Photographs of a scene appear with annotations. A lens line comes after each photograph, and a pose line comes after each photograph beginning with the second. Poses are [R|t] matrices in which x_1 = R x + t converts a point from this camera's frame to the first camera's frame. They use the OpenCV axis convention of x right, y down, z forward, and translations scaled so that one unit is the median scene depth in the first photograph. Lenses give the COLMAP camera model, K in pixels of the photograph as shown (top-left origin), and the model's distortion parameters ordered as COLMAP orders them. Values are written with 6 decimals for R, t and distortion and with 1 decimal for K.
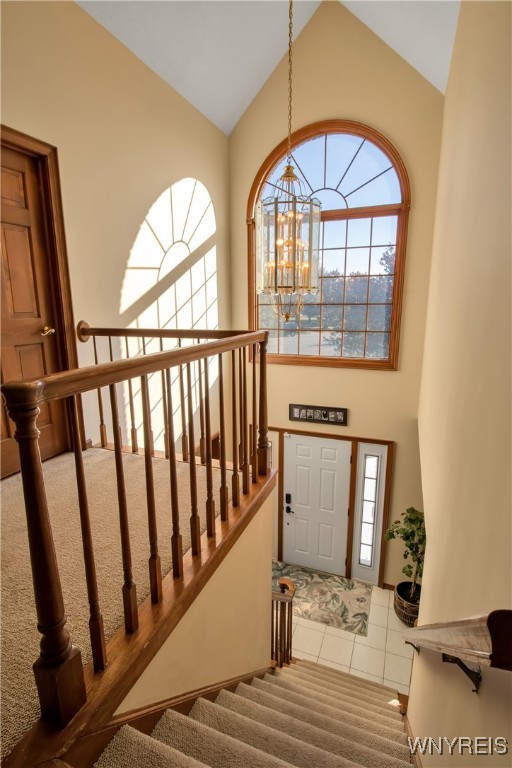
lens RADIAL K [[375.7, 0, 246.0], [0, 375.7, 381.6], [0, 0, 1]] dist [-0.000625, -0.008454]
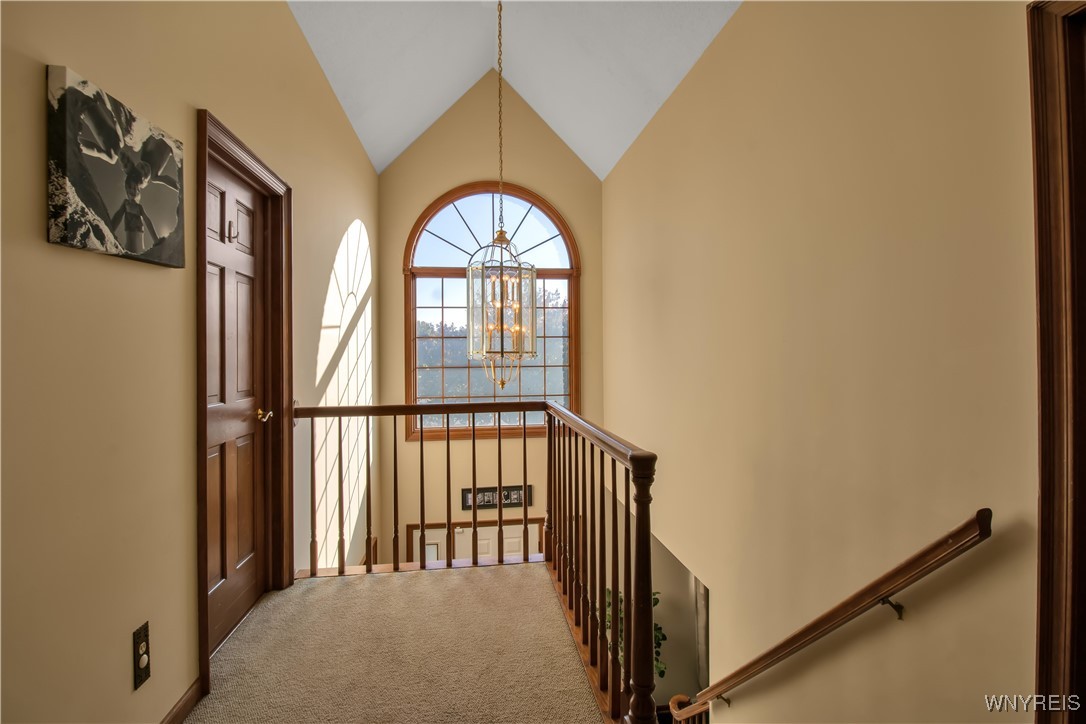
lens RADIAL K [[500.2, 0, 546.4], [0, 500.2, 353.8], [0, 0, 1]] dist [-0.003293, -0.001155]
pose [[0.864926, -0.000199, 0.501900, -0.389742], [0.106774, 0.977182, -0.183618, -0.010929], [-0.490411, 0.212406, 0.845211, -0.075832]]
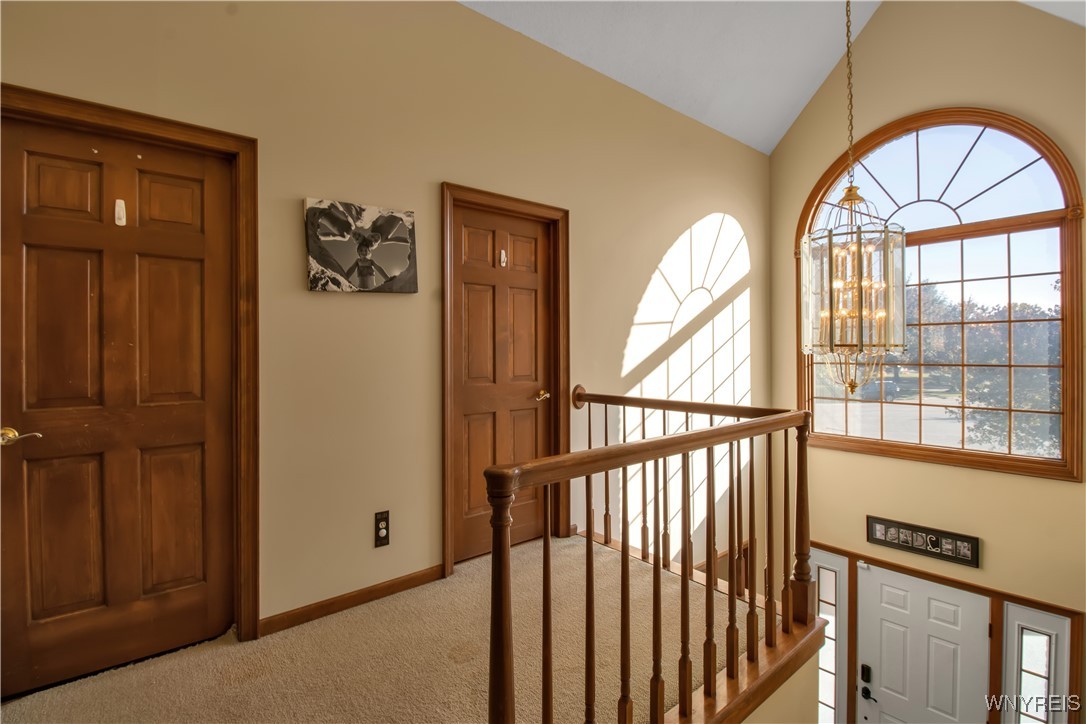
lens RADIAL K [[490.2, 0, 551.2], [0, 490.2, 354.4], [0, 0, 1]] dist [-0.002244, -0.011067]
pose [[0.886016, 0.004144, -0.463636, 0.034539], [-0.096067, 0.979901, -0.174829, -0.018863], [0.453593, 0.199441, 0.868606, -0.041081]]
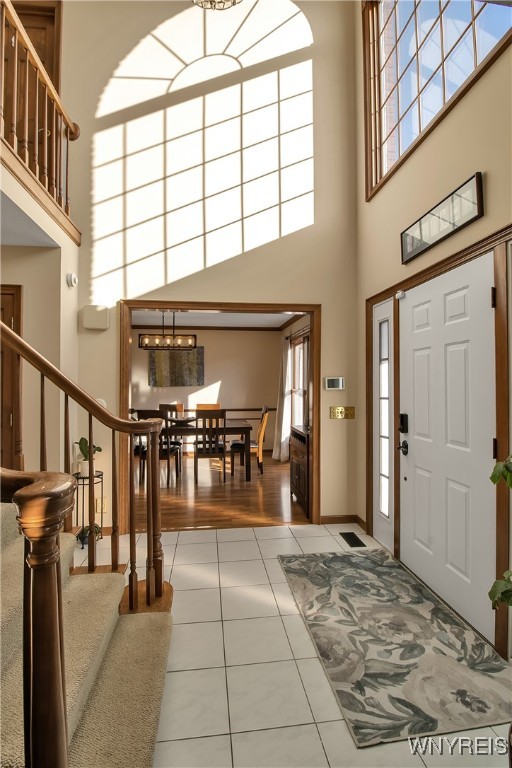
lens RADIAL K [[364.0, 0, 256.0], [0, 364.0, 384.0], [0, 0, 1]] dist [-0.001774, -0.000432]
pose [[0.489528, -0.006533, -0.871963, 0.697295], [-0.163062, 0.981646, -0.098899, 0.531679], [0.856606, 0.190598, 0.479478, 0.907667]]
